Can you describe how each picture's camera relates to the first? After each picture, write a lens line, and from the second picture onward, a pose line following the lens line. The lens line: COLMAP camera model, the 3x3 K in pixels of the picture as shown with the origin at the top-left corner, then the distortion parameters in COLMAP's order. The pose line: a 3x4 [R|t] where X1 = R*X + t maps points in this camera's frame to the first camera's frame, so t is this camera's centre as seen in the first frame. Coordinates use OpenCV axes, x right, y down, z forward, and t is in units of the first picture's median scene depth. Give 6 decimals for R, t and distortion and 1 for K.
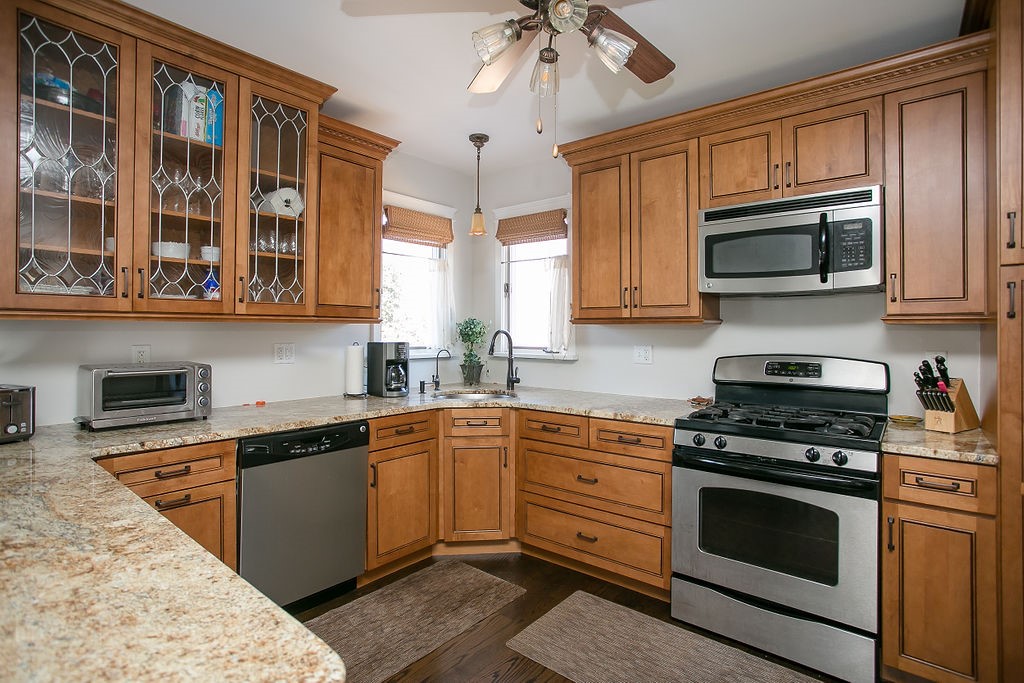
lens RADIAL K [[513.6, 0, 510.5], [0, 513.6, 325.0], [0, 0, 1]] dist [-0.052856, 0.022497]
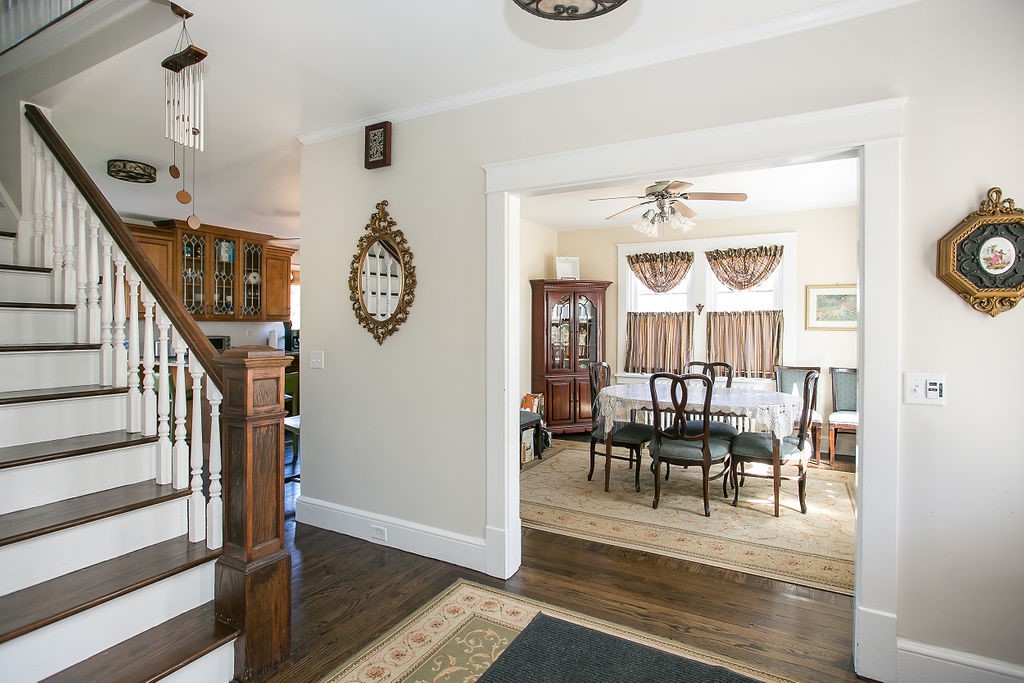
lens RADIAL K [[511.7, 0, 515.9], [0, 511.7, 330.7], [0, 0, 1]] dist [0.001314, 0.000122]
pose [[0.980926, -0.000435, 0.194380, 0.431593], [-0.003301, 0.999816, 0.018894, -0.014556], [-0.194352, -0.019175, 0.980744, -2.114644]]
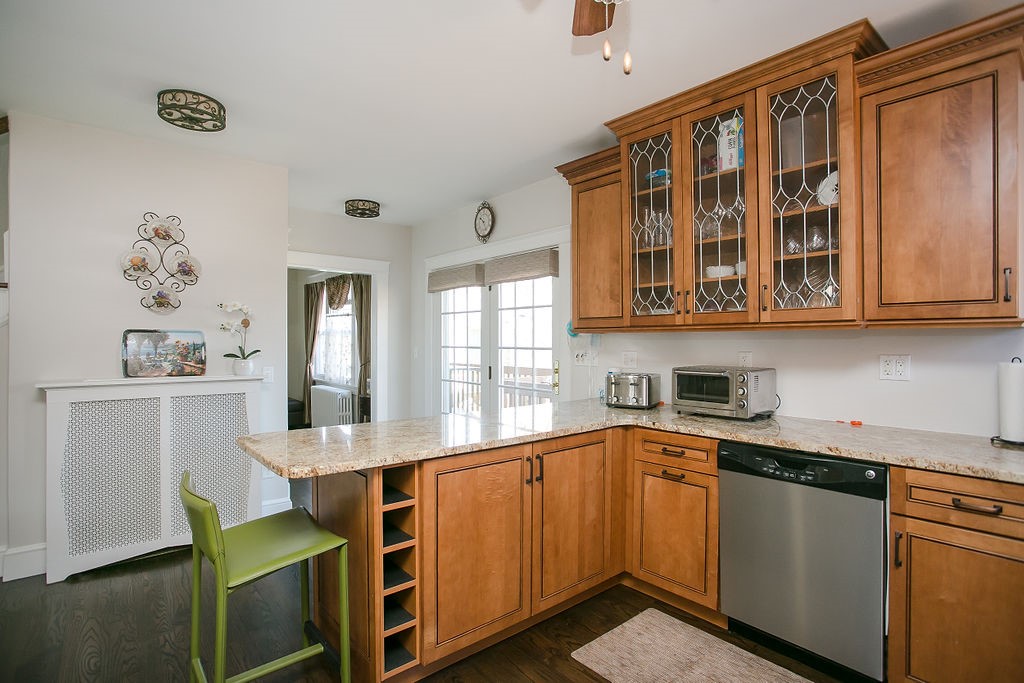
lens RADIAL K [[526.4, 0, 511.4], [0, 526.4, 345.5], [0, 0, 1]] dist [-0.066044, 0.024010]
pose [[-0.193761, 0.009029, -0.981007, 0.543476], [0.014048, 0.999881, 0.006428, 0.009169], [0.980948, -0.012535, -0.193865, 0.671456]]
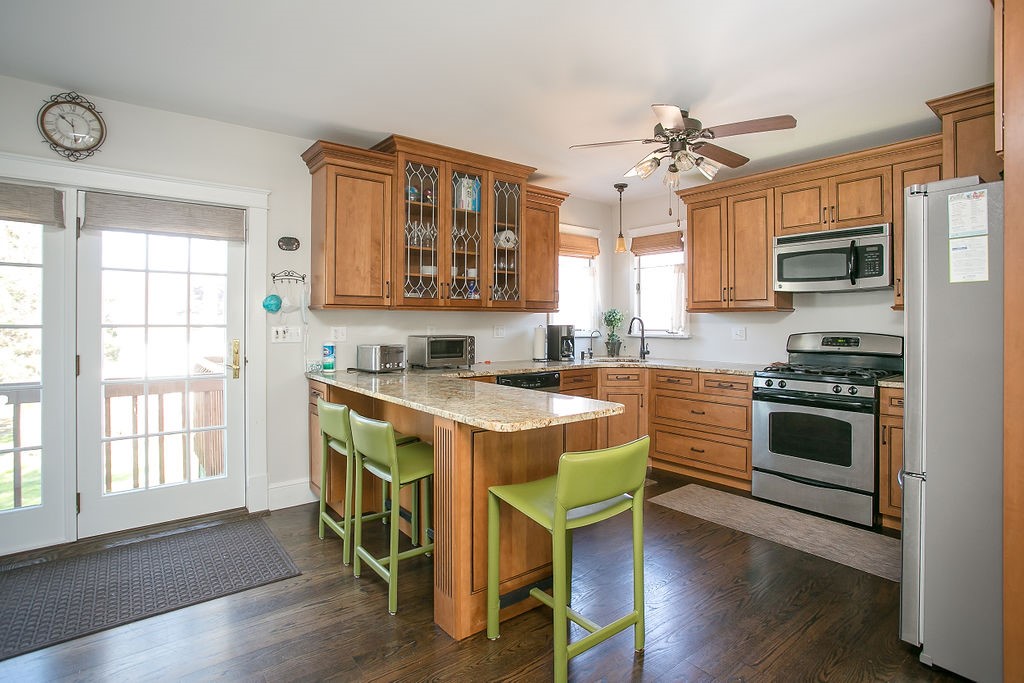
lens RADIAL K [[518.6, 0, 517.2], [0, 518.6, 318.6], [0, 0, 1]] dist [-0.034026, 0.001570]
pose [[0.980323, -0.002937, -0.197378, -0.083733], [0.003774, 0.999985, 0.003866, 0.010389], [0.197364, -0.004535, 0.980320, -0.700326]]
